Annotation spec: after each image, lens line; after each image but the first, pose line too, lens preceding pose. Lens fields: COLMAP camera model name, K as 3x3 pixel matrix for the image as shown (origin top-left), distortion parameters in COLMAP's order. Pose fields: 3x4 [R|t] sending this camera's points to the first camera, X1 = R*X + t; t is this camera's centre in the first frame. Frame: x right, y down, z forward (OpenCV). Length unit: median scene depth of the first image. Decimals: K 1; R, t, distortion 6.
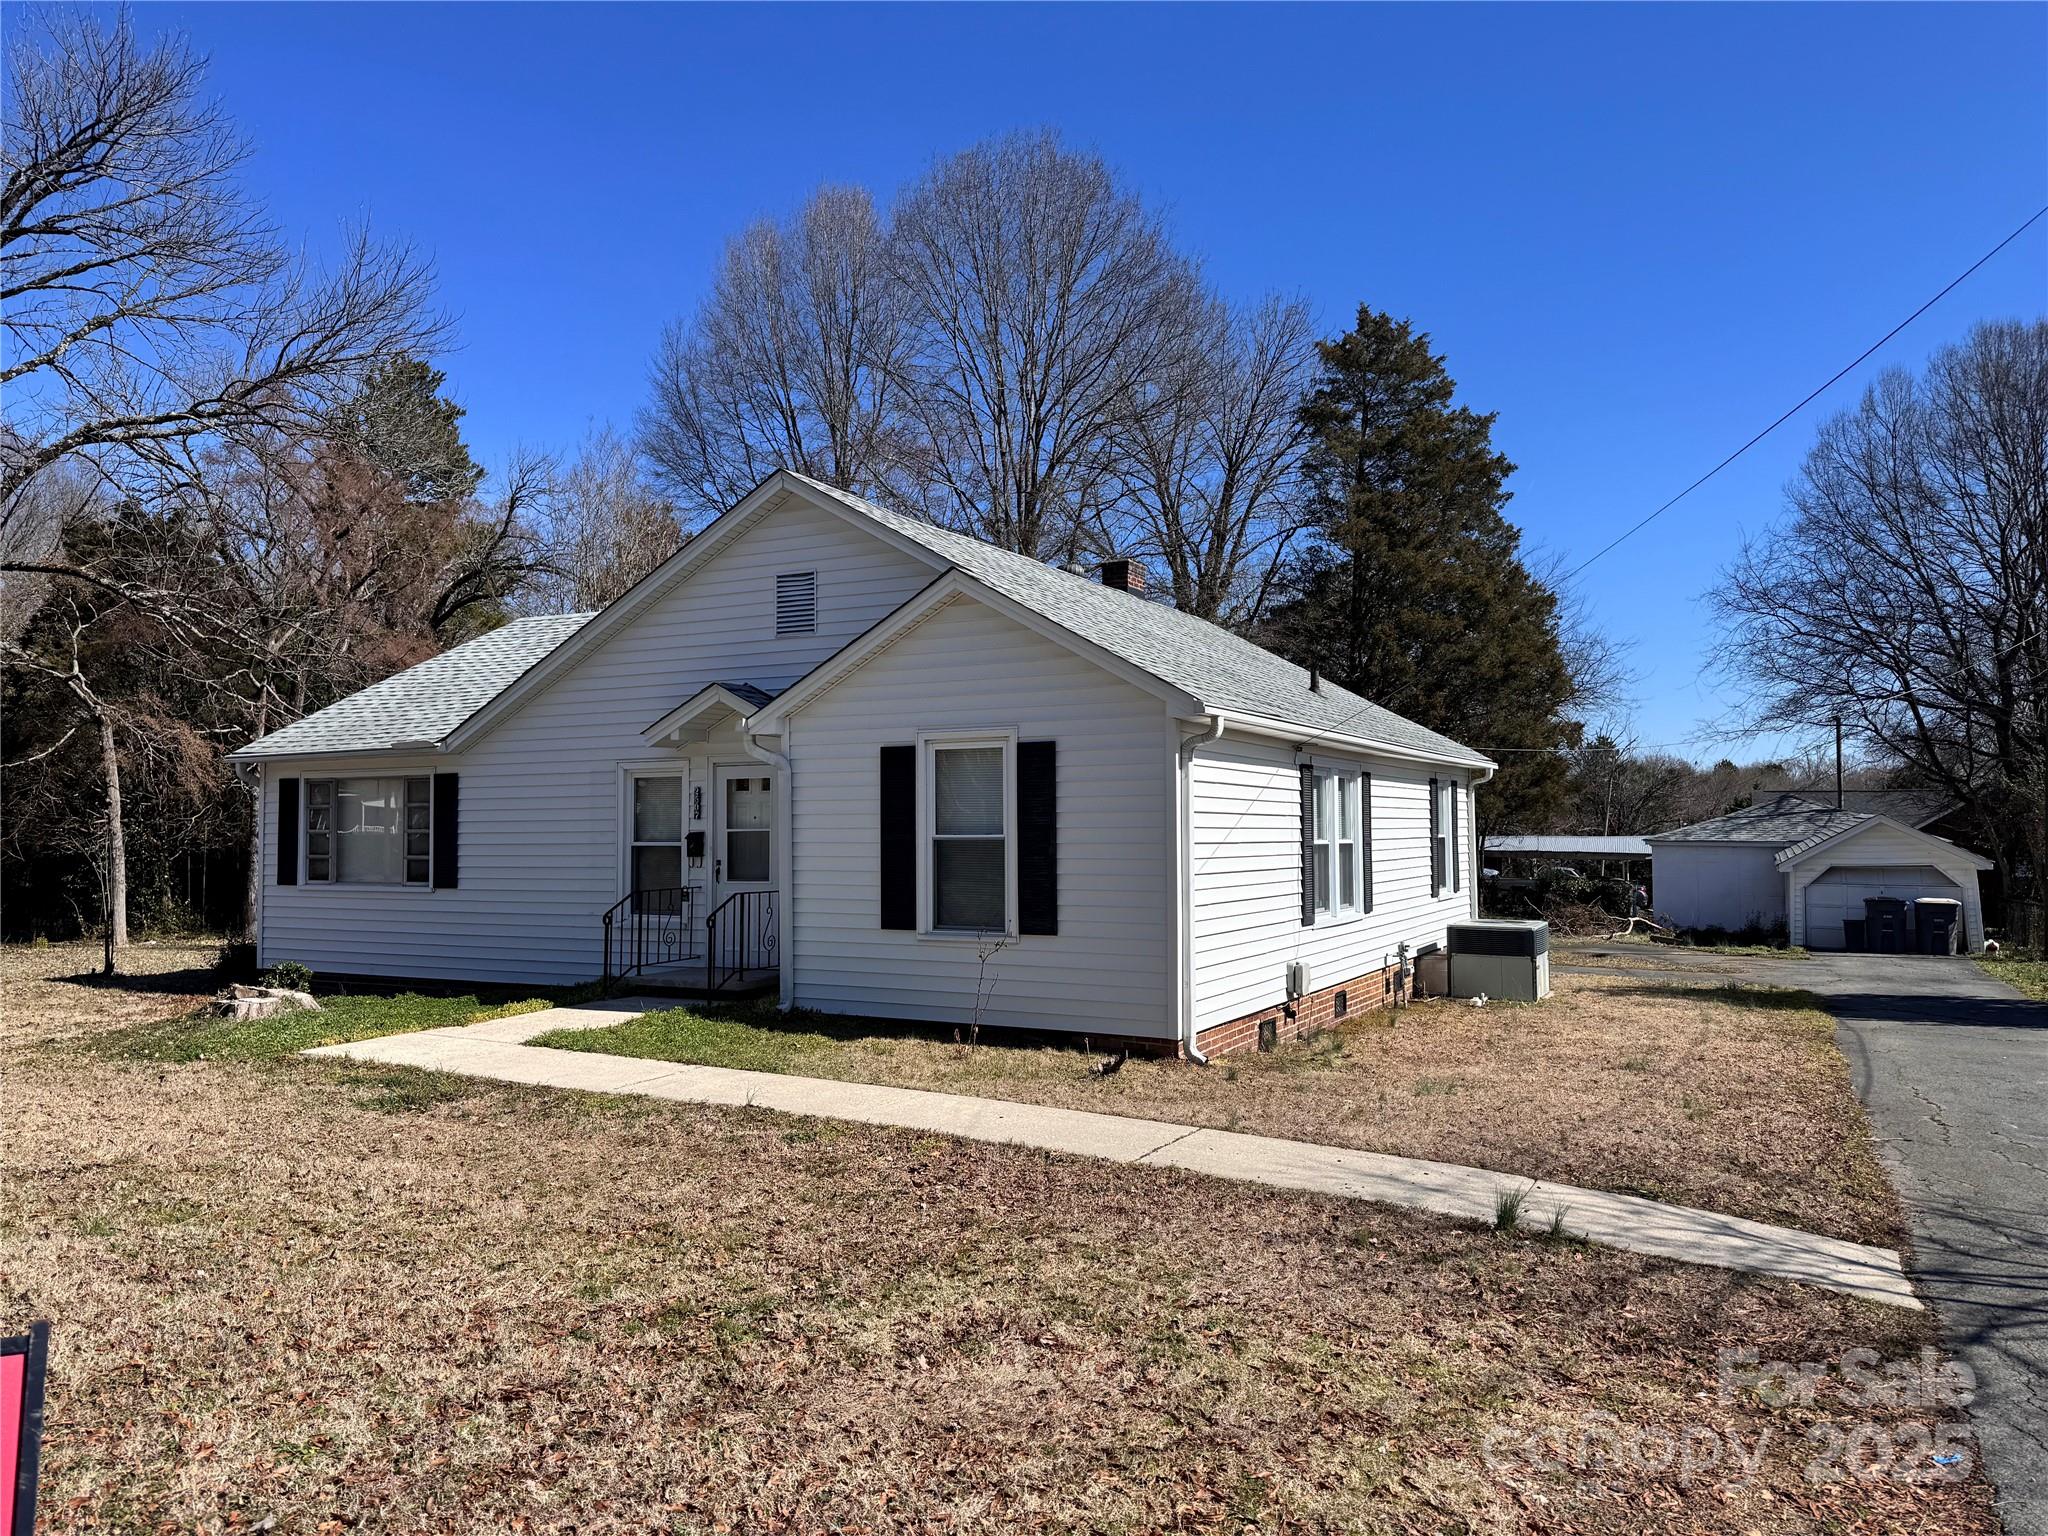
lens RADIAL K [[1431.9, 0, 1024.9], [0, 1431.9, 763.9], [0, 0, 1]] dist [0.065730, -0.076635]
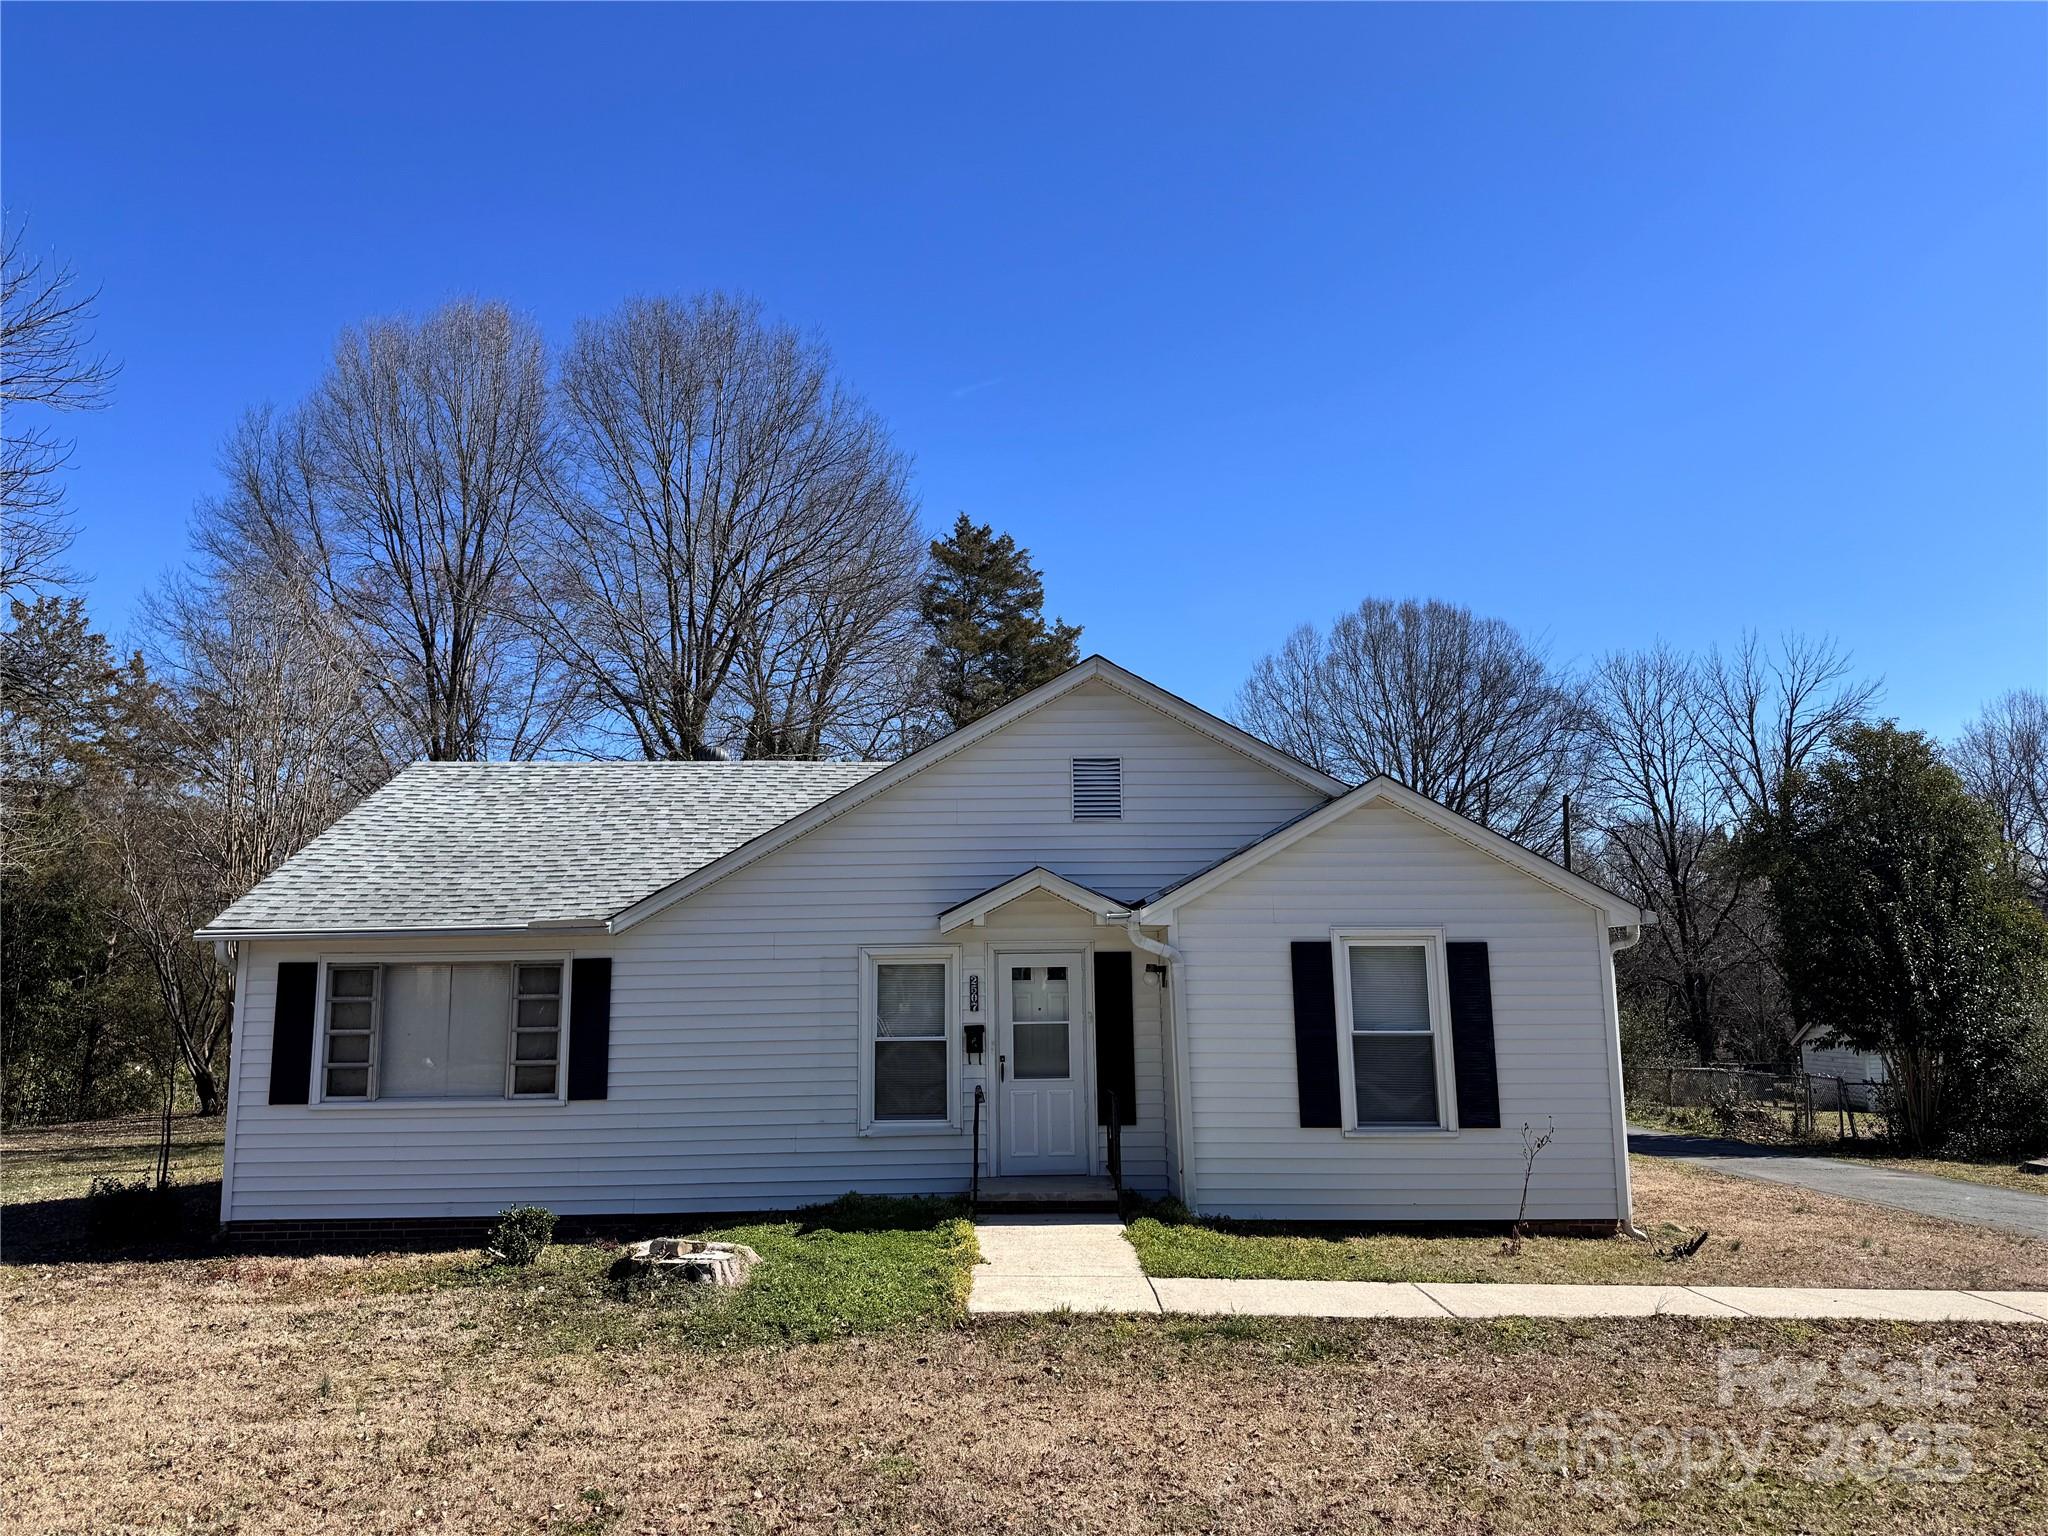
lens RADIAL K [[1431.9, 0, 993.6], [0, 1431.9, 702.7], [0, 0, 1]] dist [0.065730, -0.076635]
pose [[0.877609, 0.089988, 0.470855, -0.630788], [-0.016963, 0.987437, -0.157100, -0.012439], [-0.479077, 0.129885, 0.868110, 0.152979]]
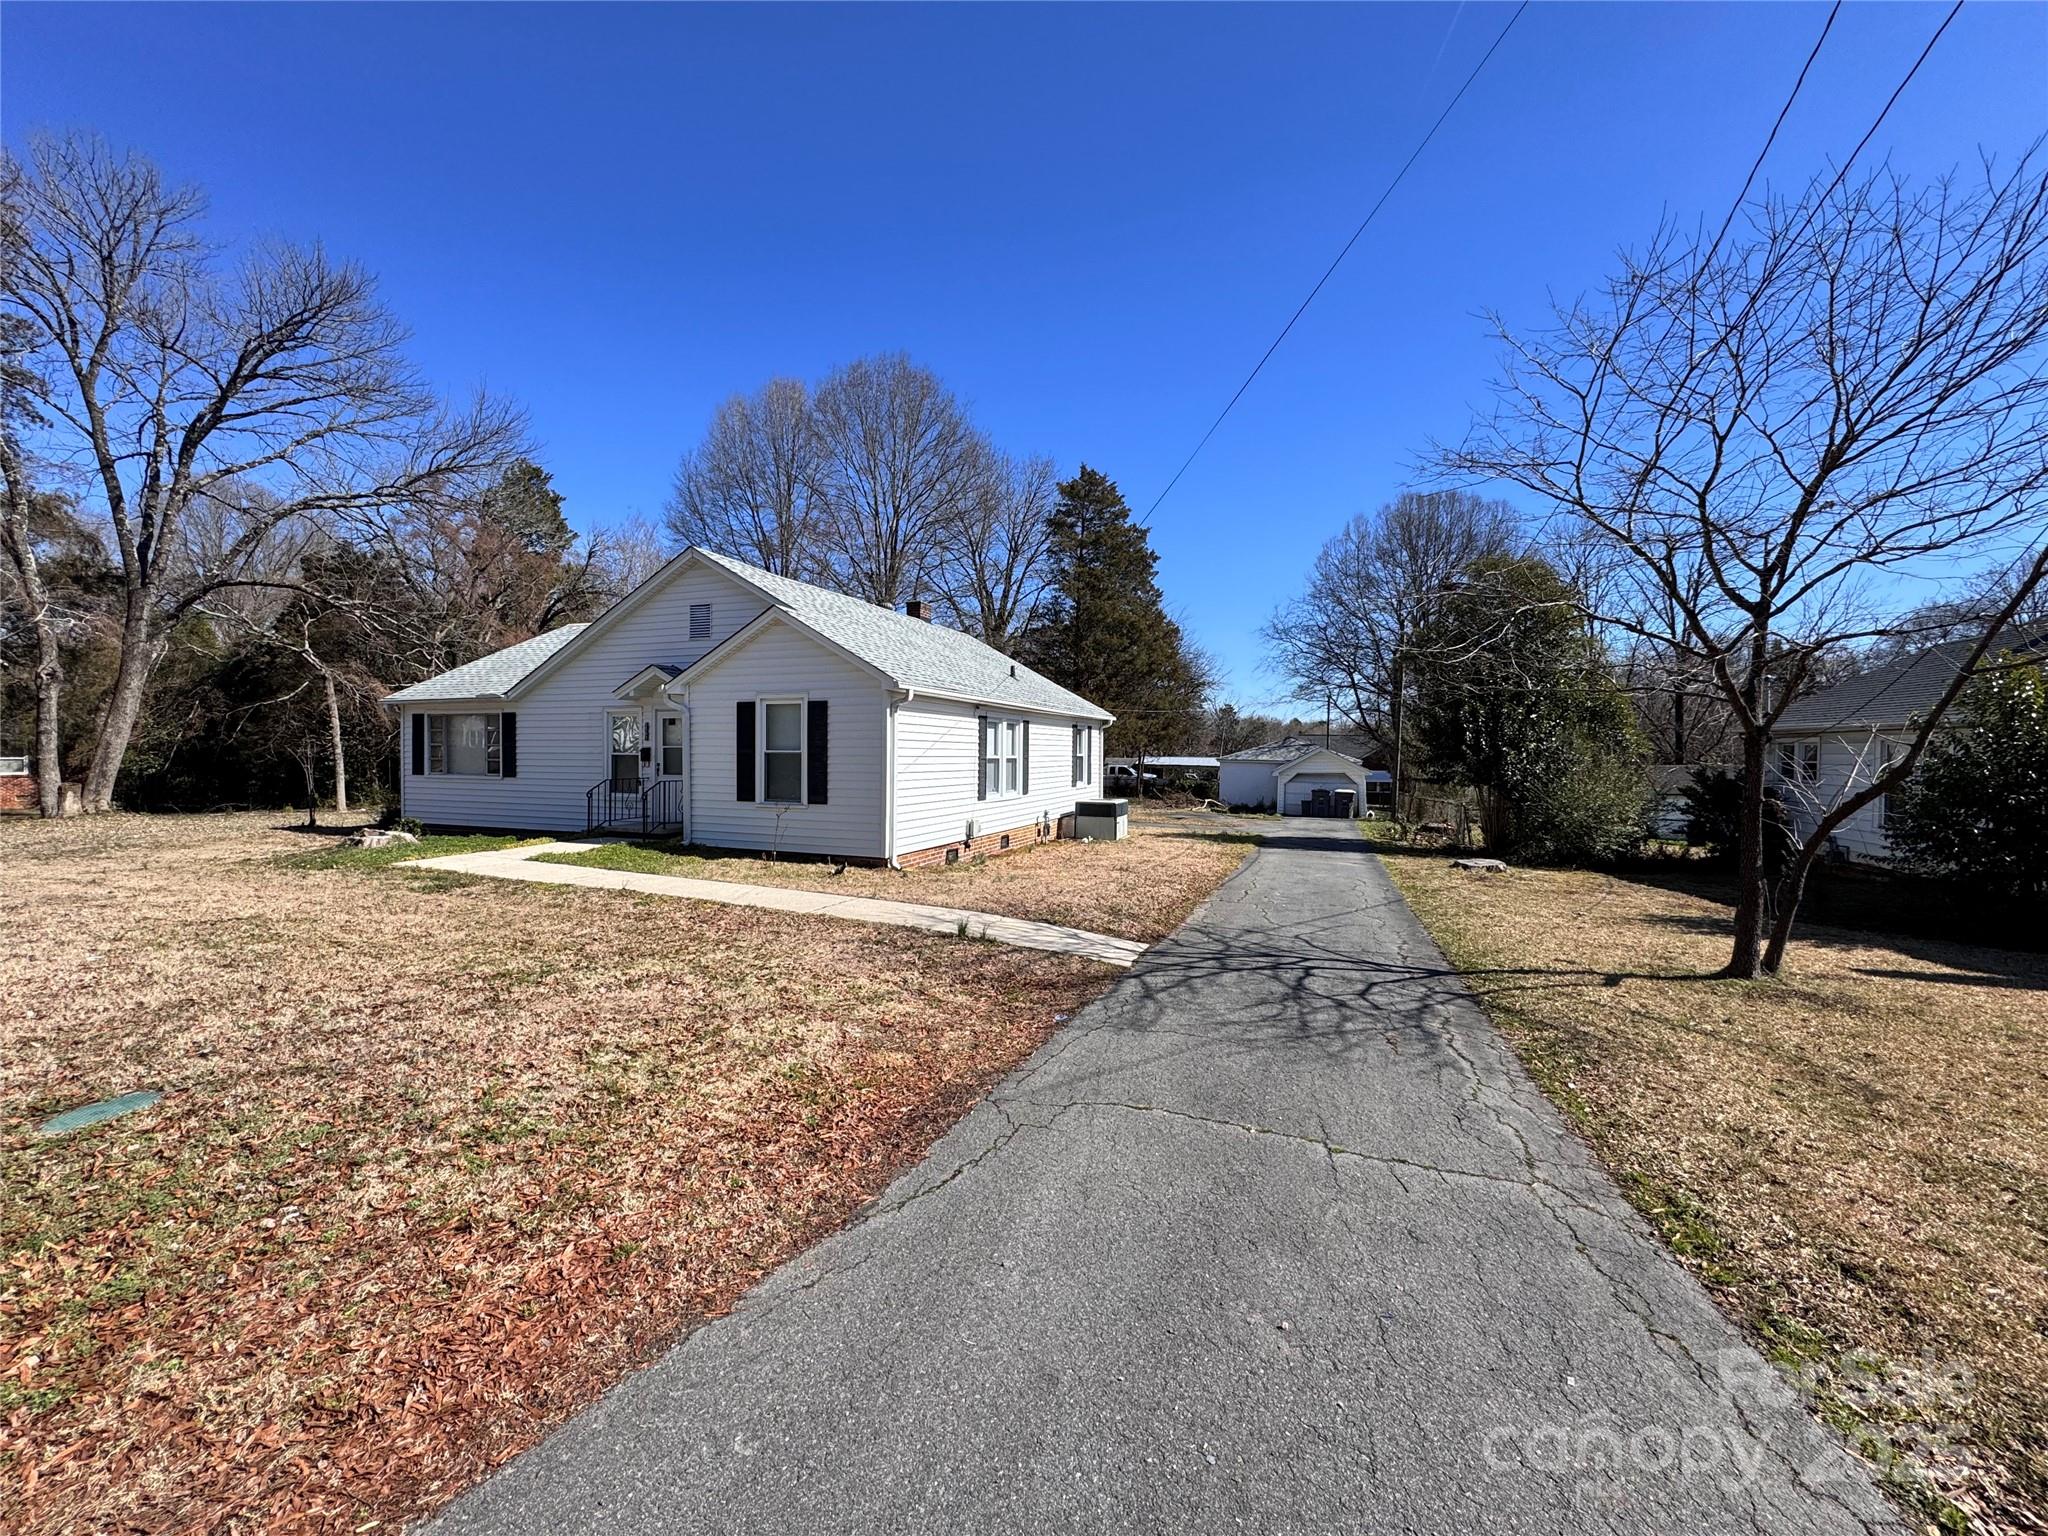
lens RADIAL K [[816.1, 0, 1030.6], [0, 816.1, 758.5], [0, 0, 1]] dist [-0.001073, -0.001006]
pose [[0.992196, 0.011061, 0.124195, 0.116021], [-0.017693, 0.998468, 0.052427, -0.000760], [-0.123424, -0.054216, 0.990872, -0.072655]]
